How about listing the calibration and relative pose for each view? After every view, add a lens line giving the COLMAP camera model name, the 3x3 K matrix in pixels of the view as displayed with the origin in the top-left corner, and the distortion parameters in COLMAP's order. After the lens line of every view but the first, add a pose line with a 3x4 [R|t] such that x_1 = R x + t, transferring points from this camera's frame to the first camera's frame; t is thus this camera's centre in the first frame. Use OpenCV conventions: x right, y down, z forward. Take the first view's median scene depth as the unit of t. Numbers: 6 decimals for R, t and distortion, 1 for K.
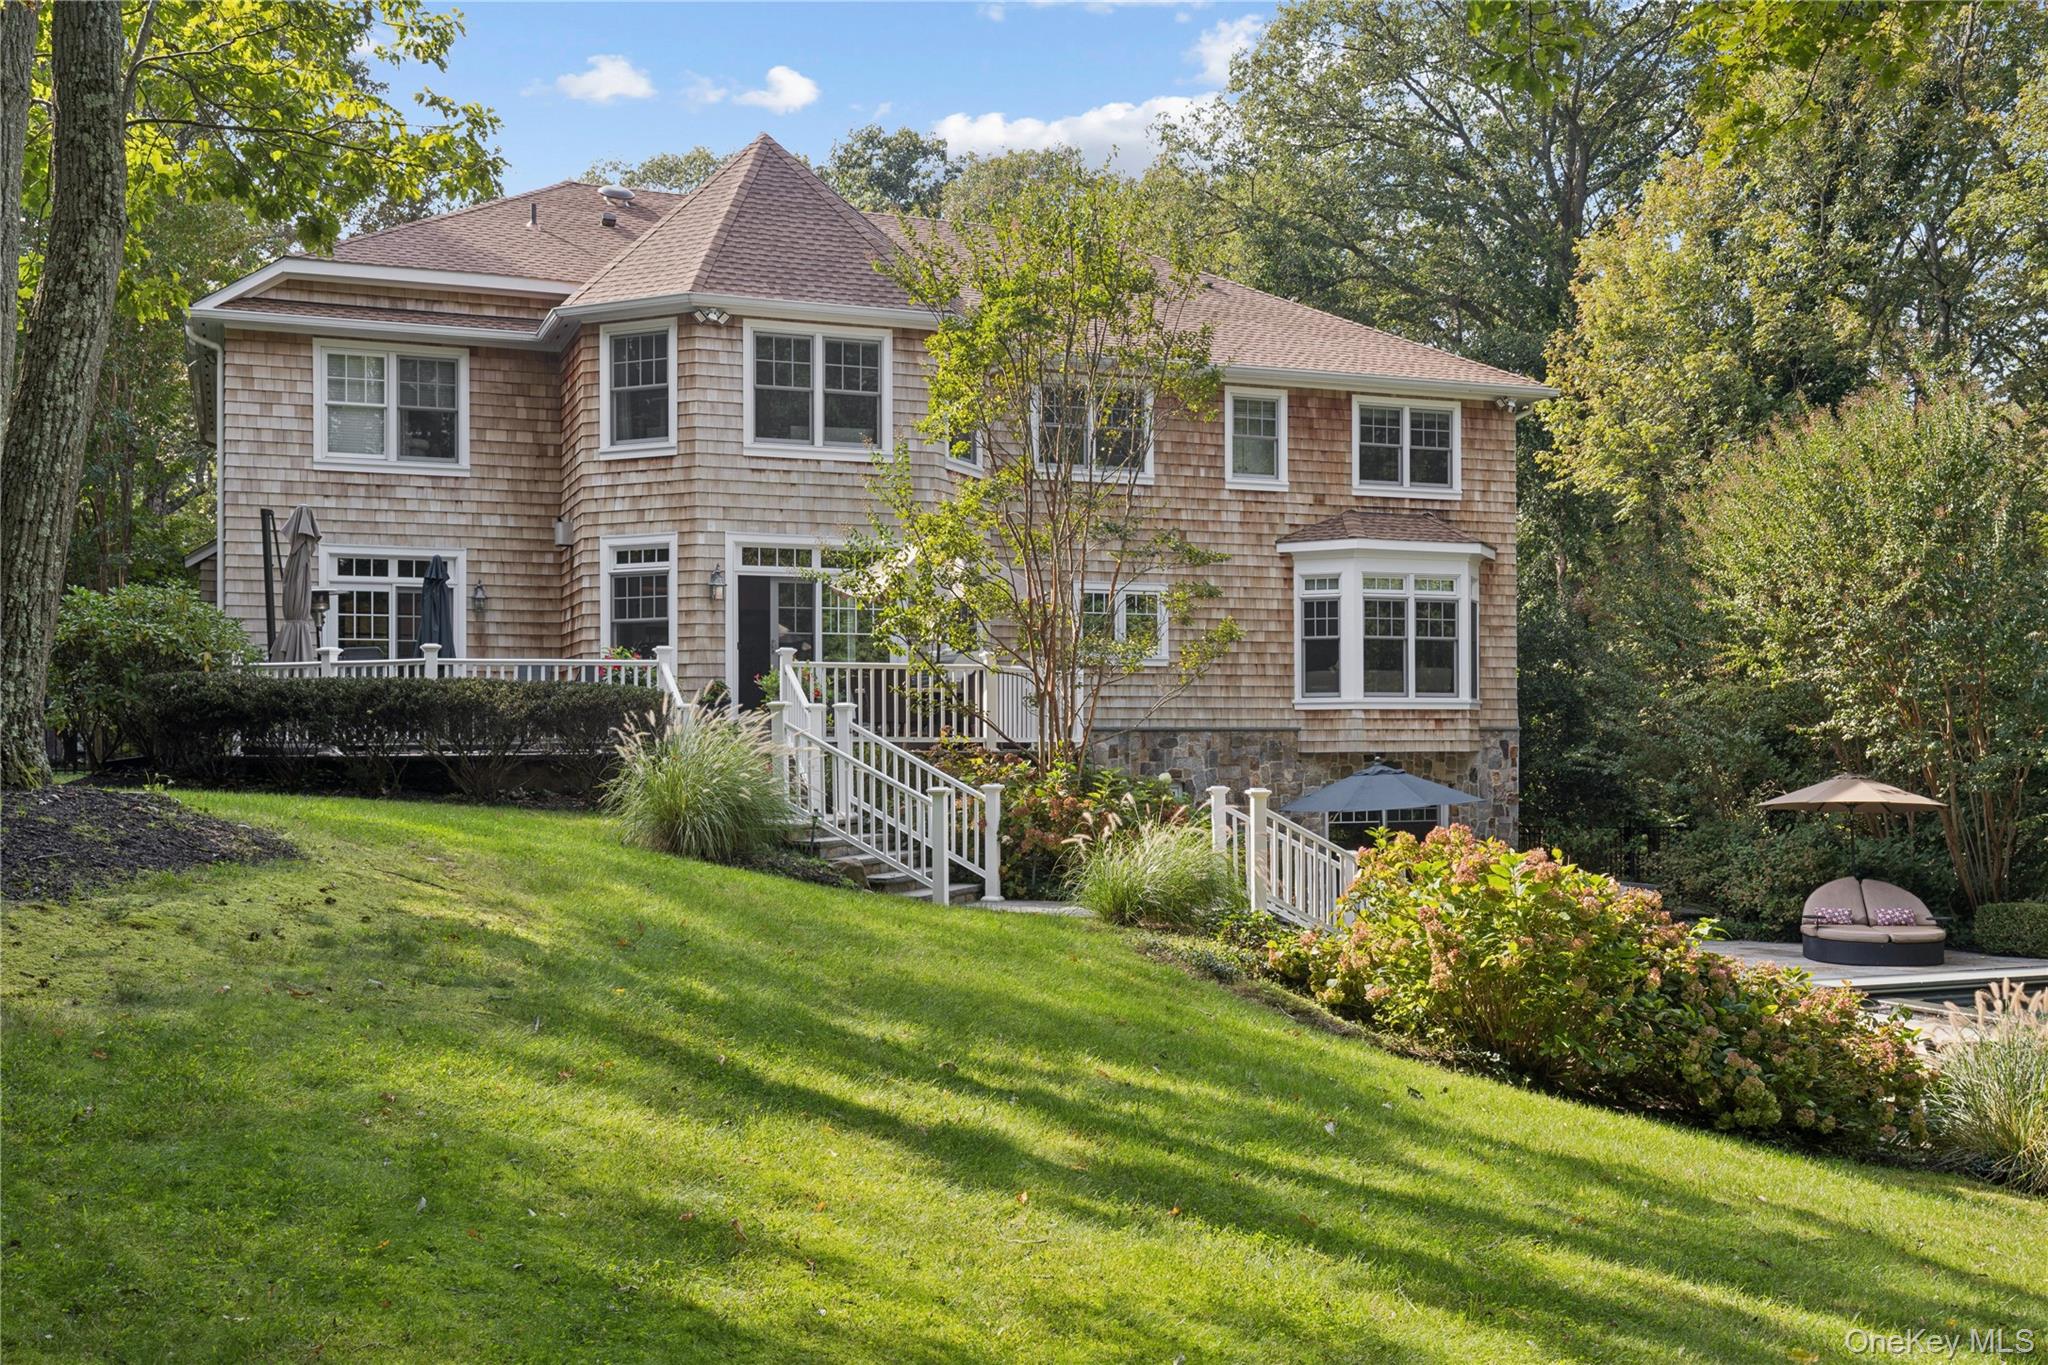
lens RADIAL K [[1997.4, 0, 1024.0], [0, 1997.4, 682.5], [0, 0, 1]] dist [0.079120, -0.202493]
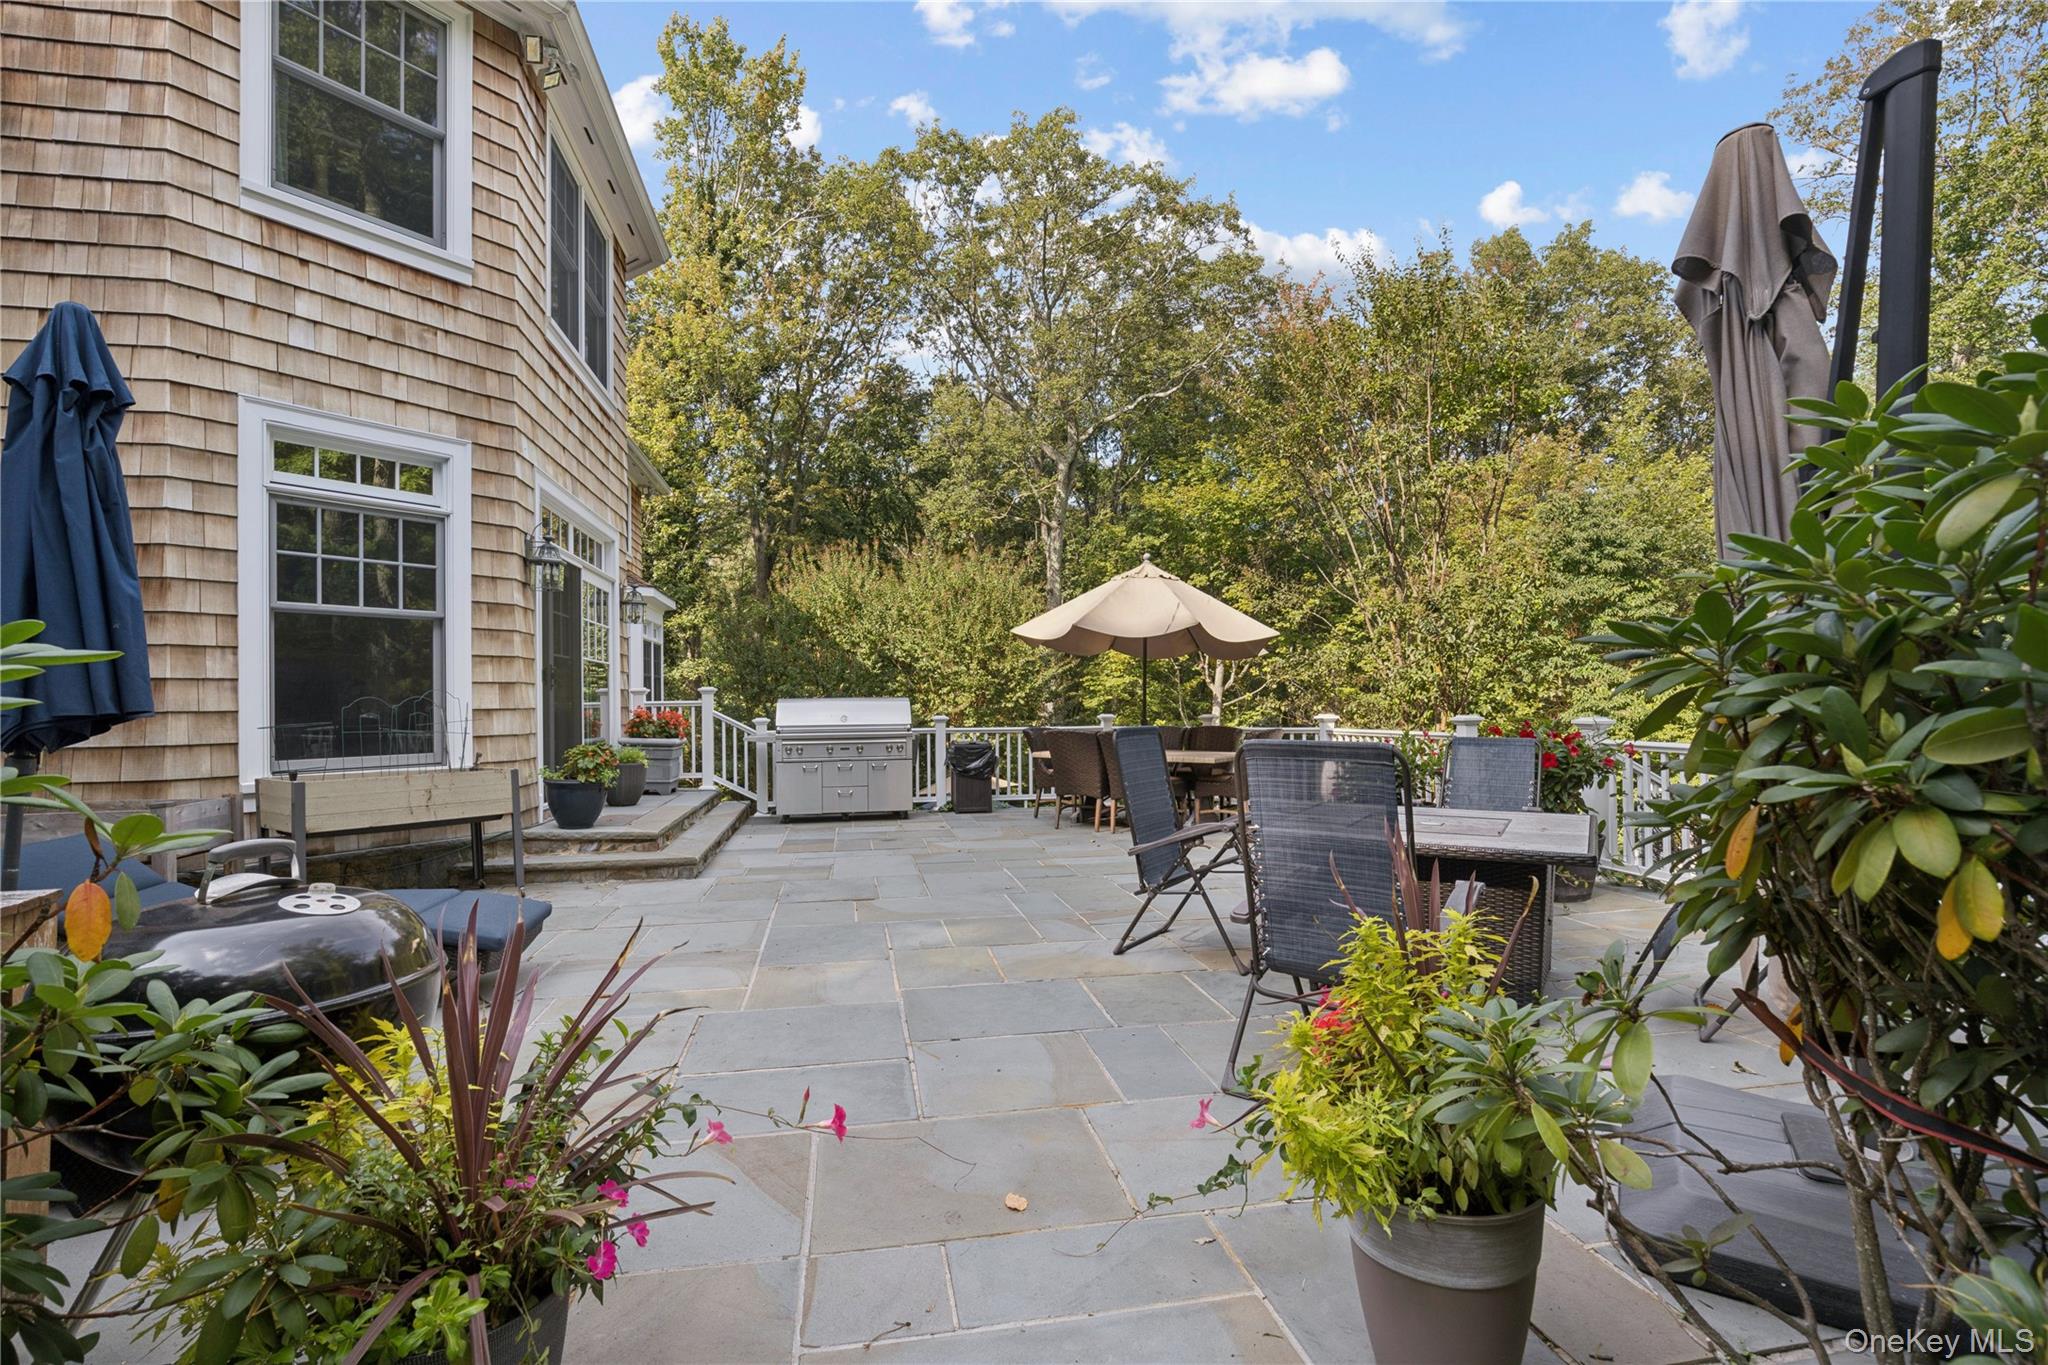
lens RADIAL K [[953.9, 0, 1024.0], [0, 953.9, 682.5], [0, 0, 1]] dist [-0.001772, 0.000203]
pose [[0.178088, 0.024763, 0.983703, -0.347435], [-0.017038, 0.999611, -0.022079, -0.011946], [-0.983867, -0.012828, 0.178441, 0.756681]]
